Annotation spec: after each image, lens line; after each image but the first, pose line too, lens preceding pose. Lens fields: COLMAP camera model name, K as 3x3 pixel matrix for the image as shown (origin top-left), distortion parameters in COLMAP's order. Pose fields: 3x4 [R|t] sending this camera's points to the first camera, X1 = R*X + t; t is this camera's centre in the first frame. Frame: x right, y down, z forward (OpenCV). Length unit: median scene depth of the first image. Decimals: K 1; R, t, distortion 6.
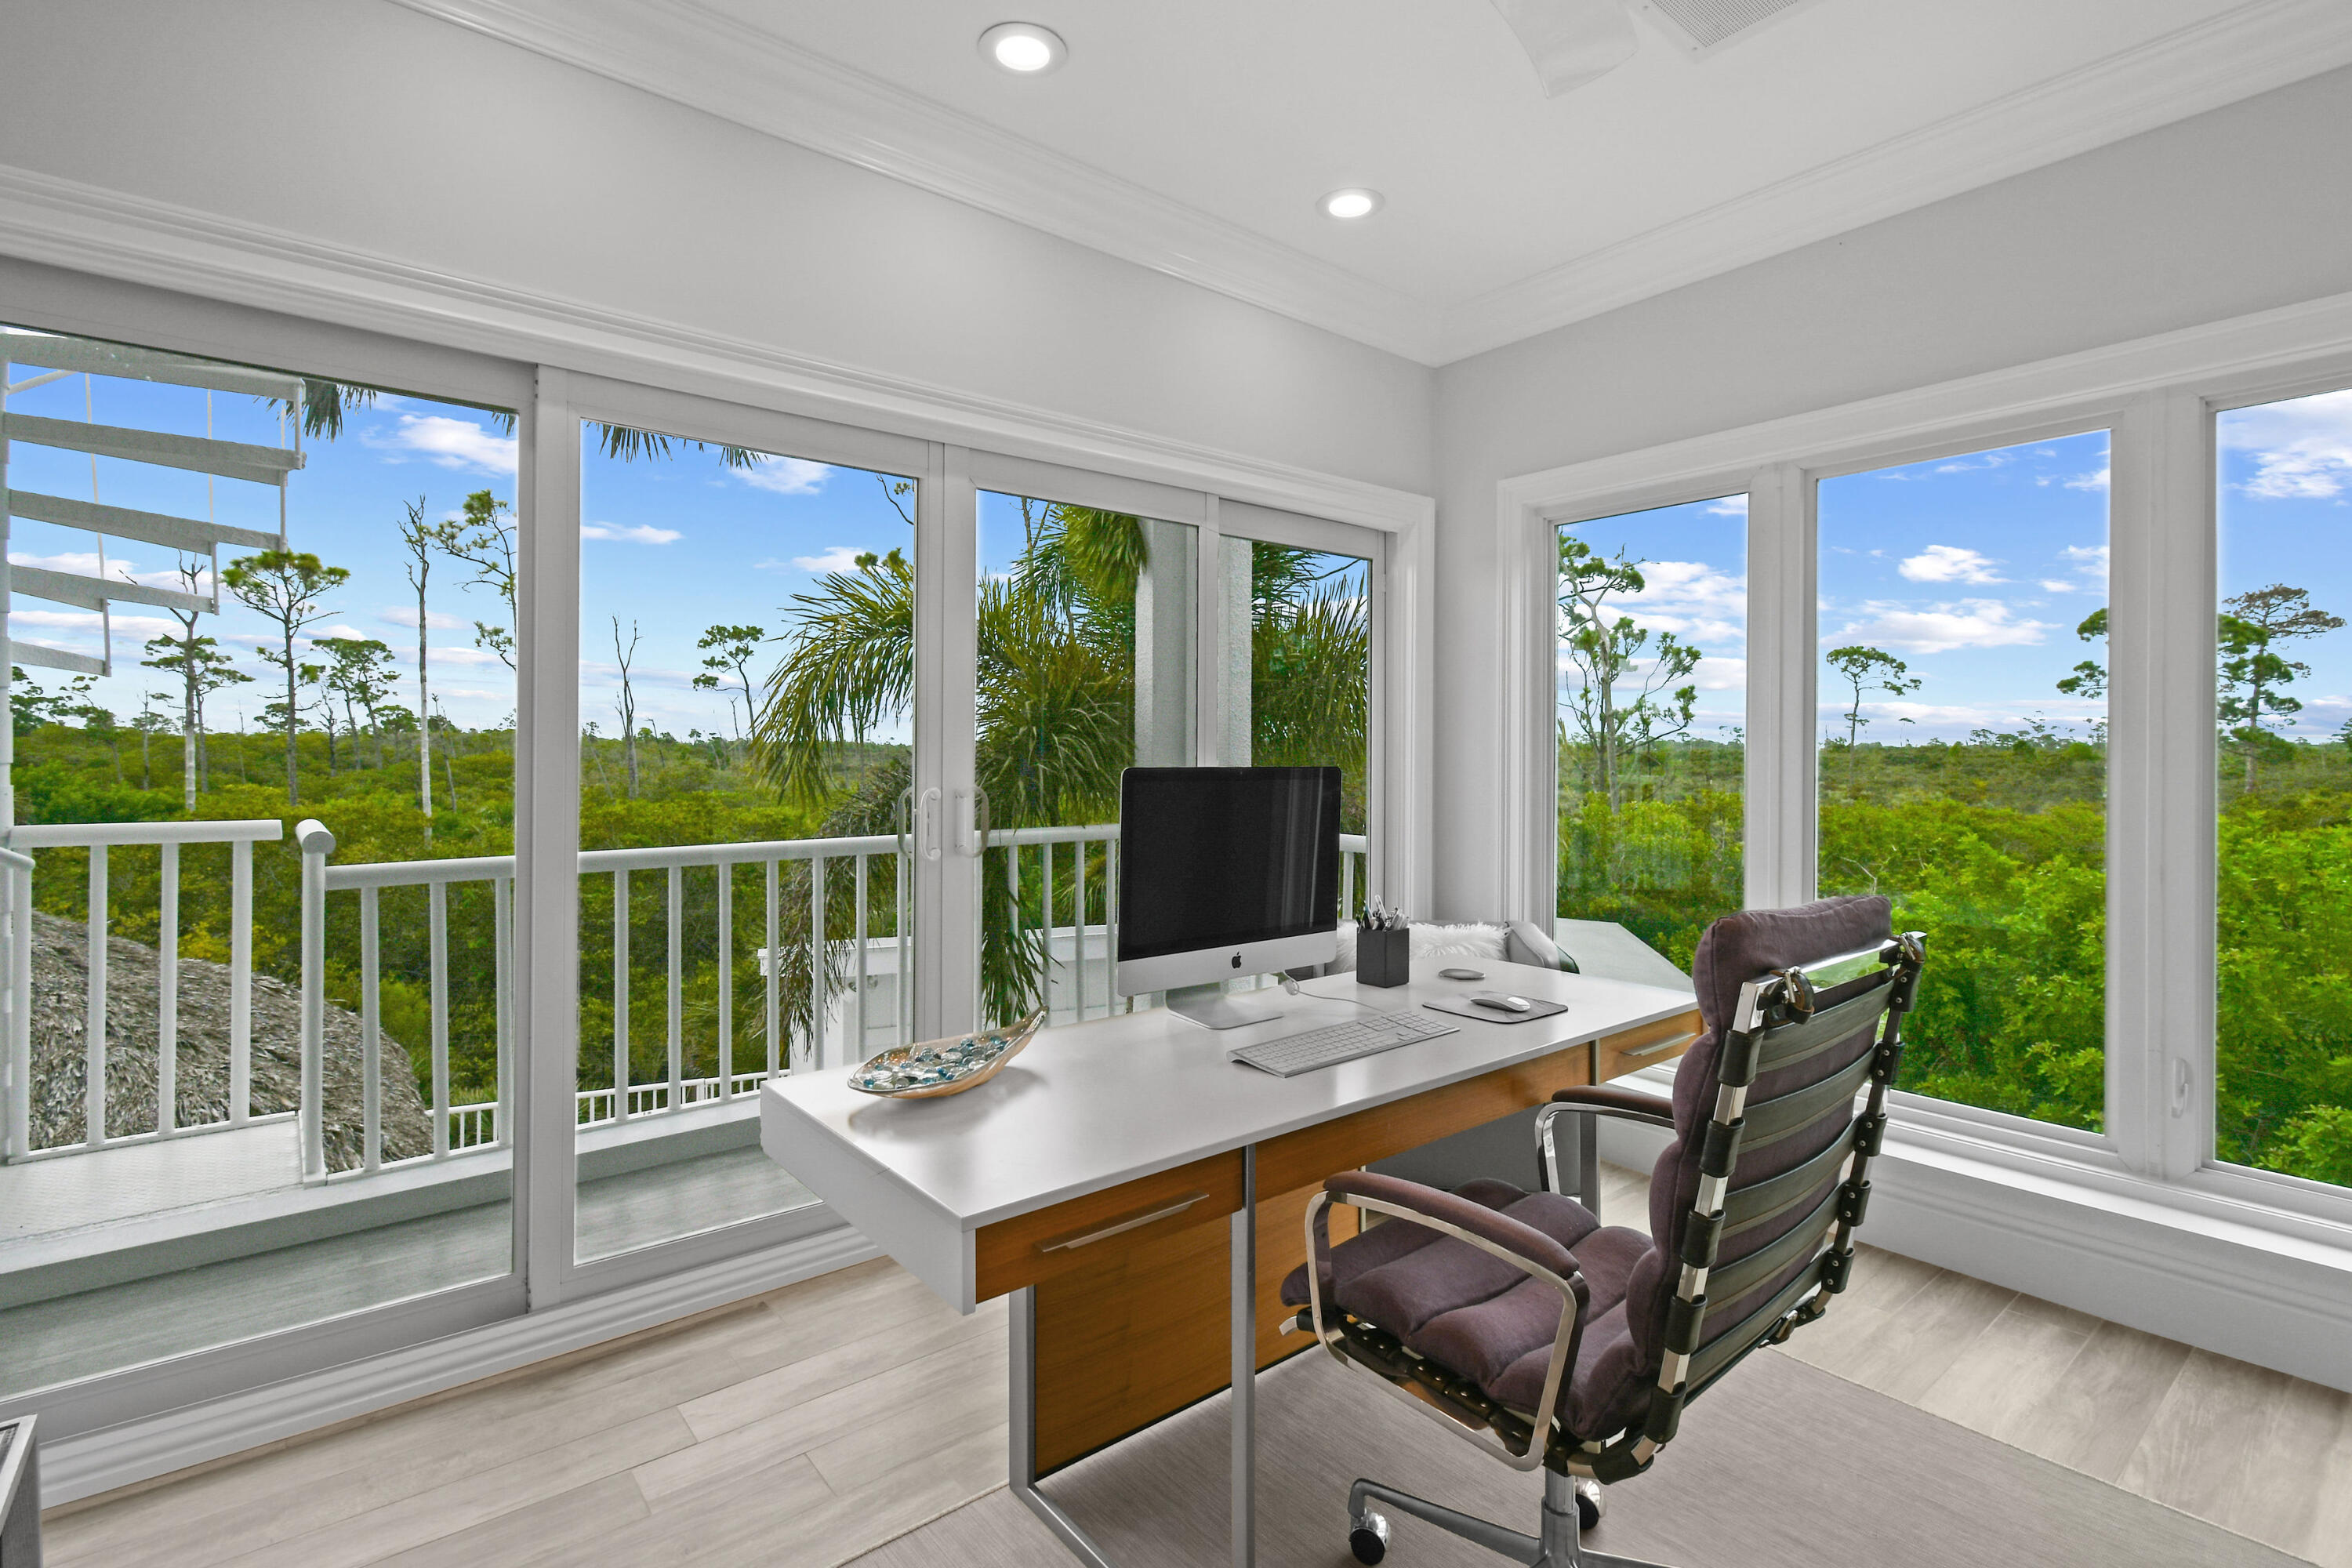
lens RADIAL K [[1054.8, 0, 1180.4], [0, 1054.8, 756.2], [0, 0, 1]] dist [0.014679, -0.007070]
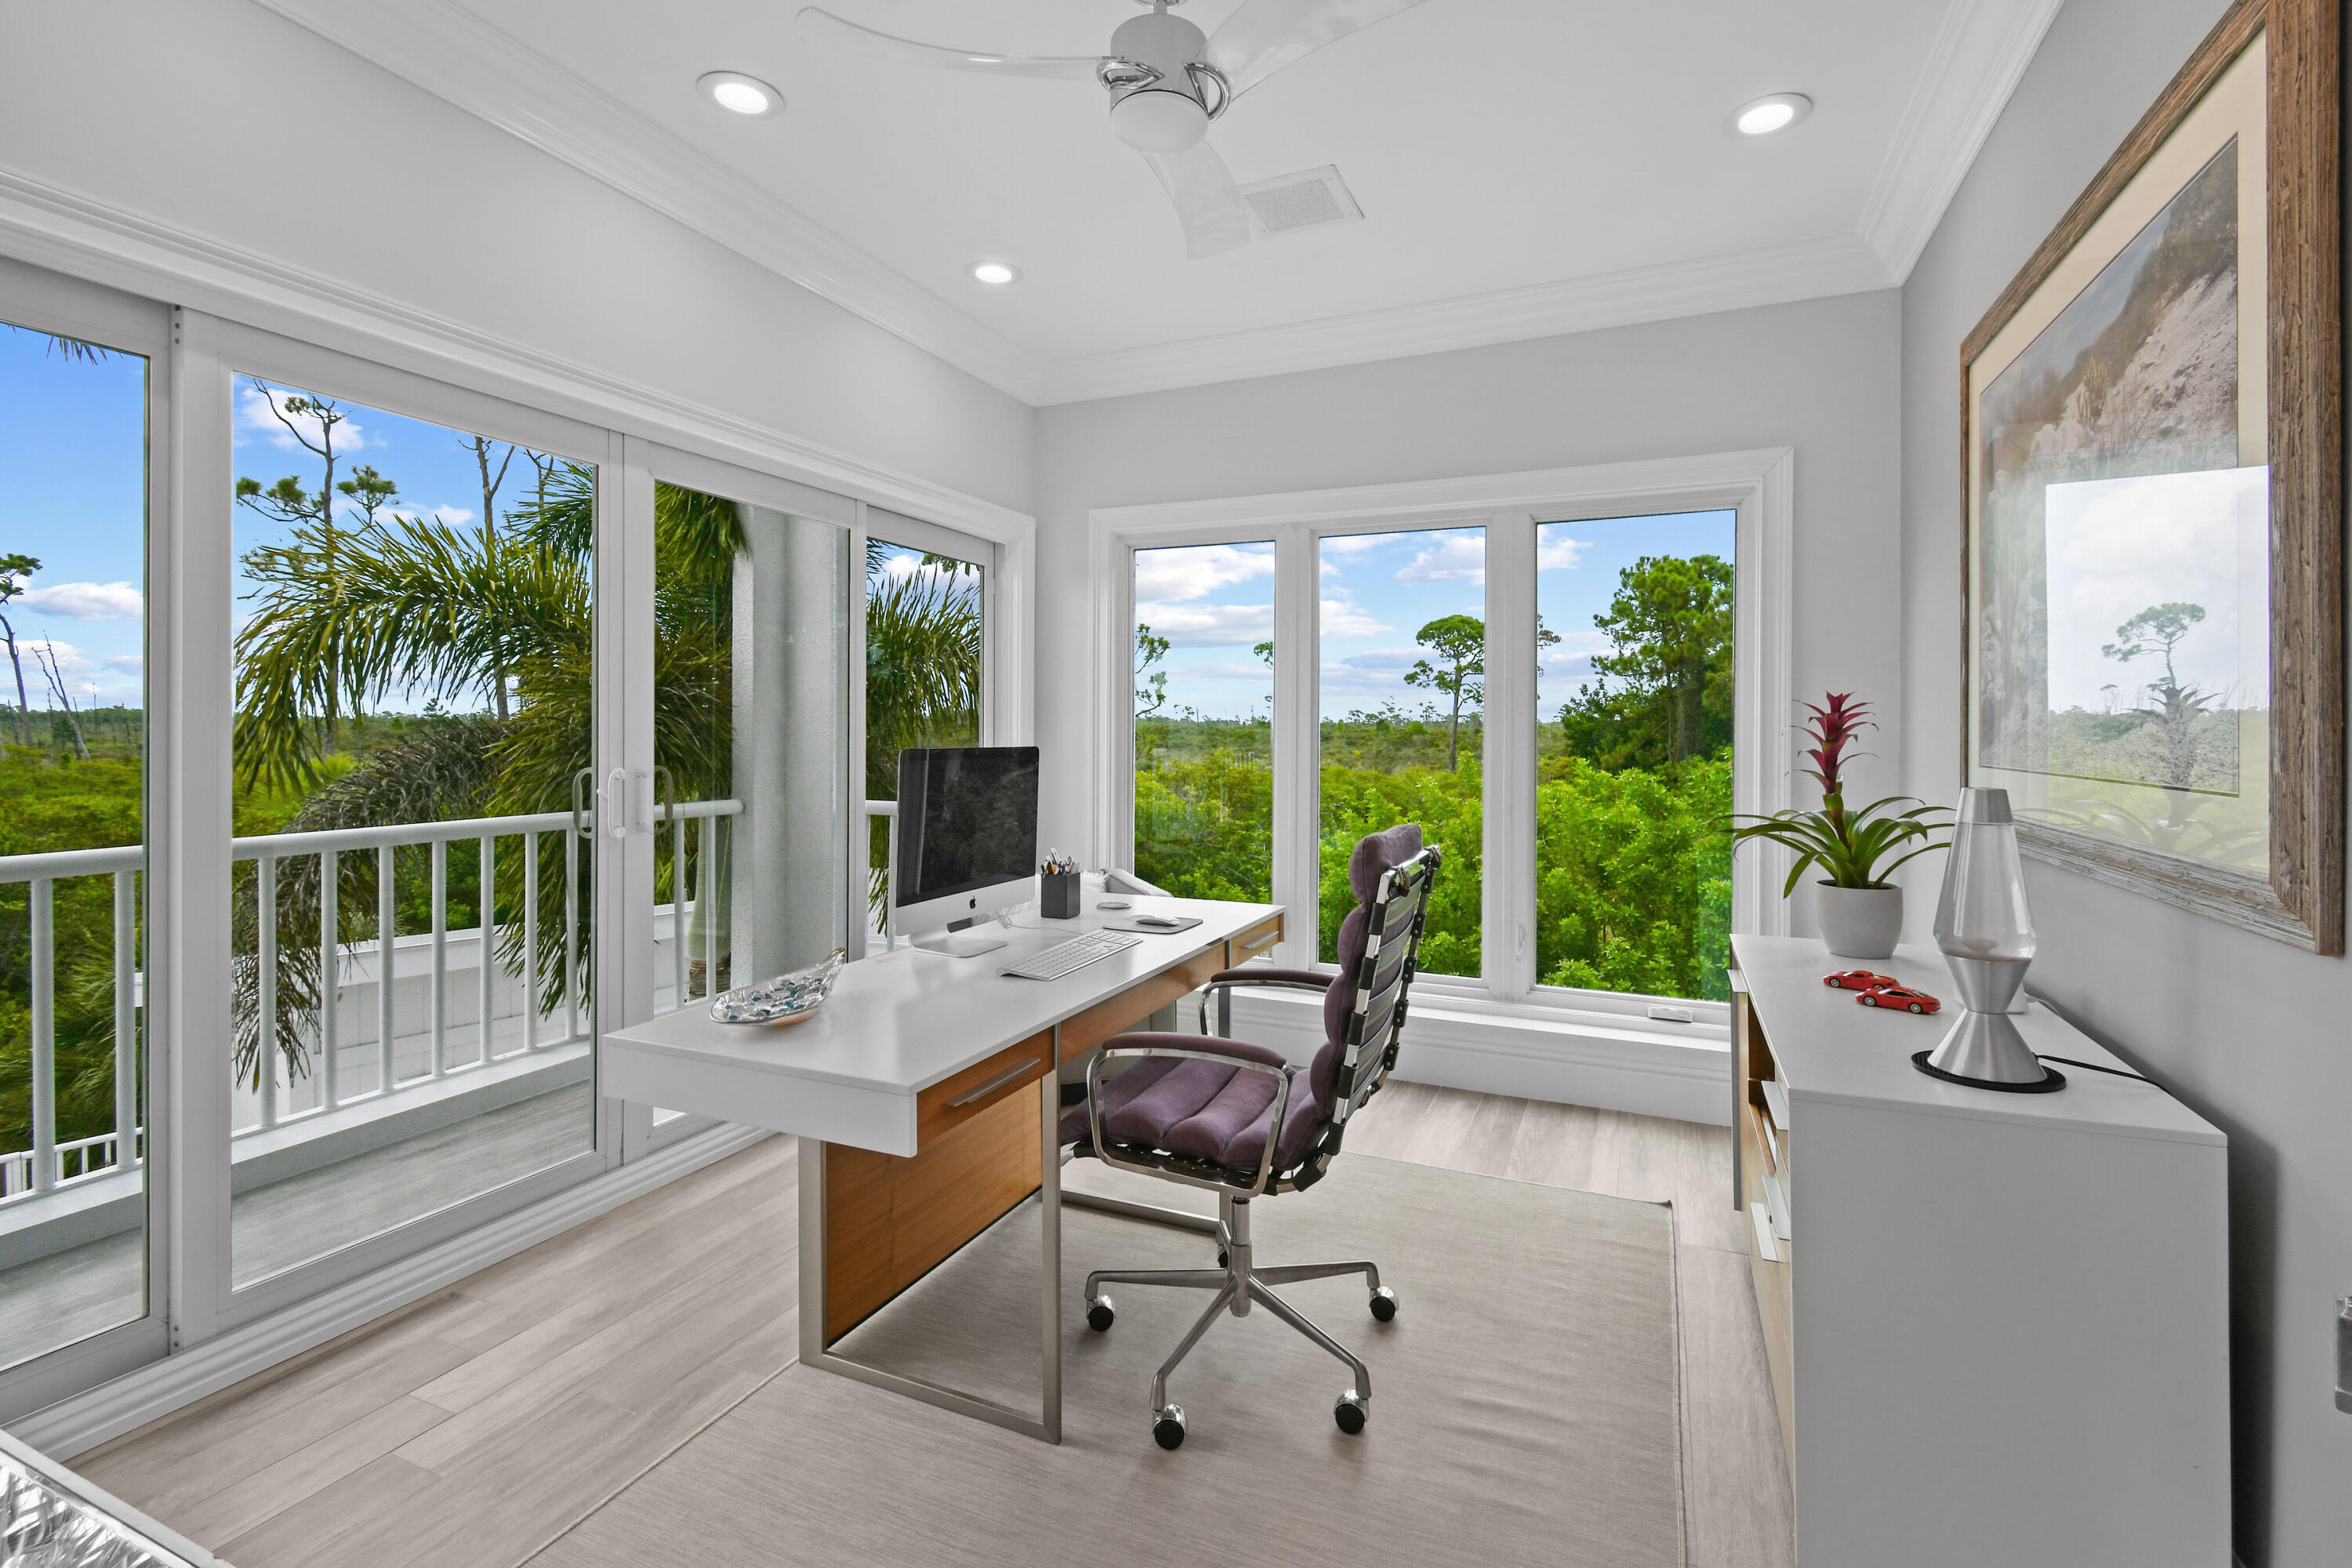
lens RADIAL K [[994.7, 0, 1168.9], [0, 994.7, 734.8], [0, 0, 1]] dist [0.005253, -0.000634]
pose [[0.899139, -0.000179, 0.437663, -0.224255], [-0.001206, 0.999995, 0.002885, -0.007845], [-0.437661, -0.003121, 0.899135, -0.139193]]
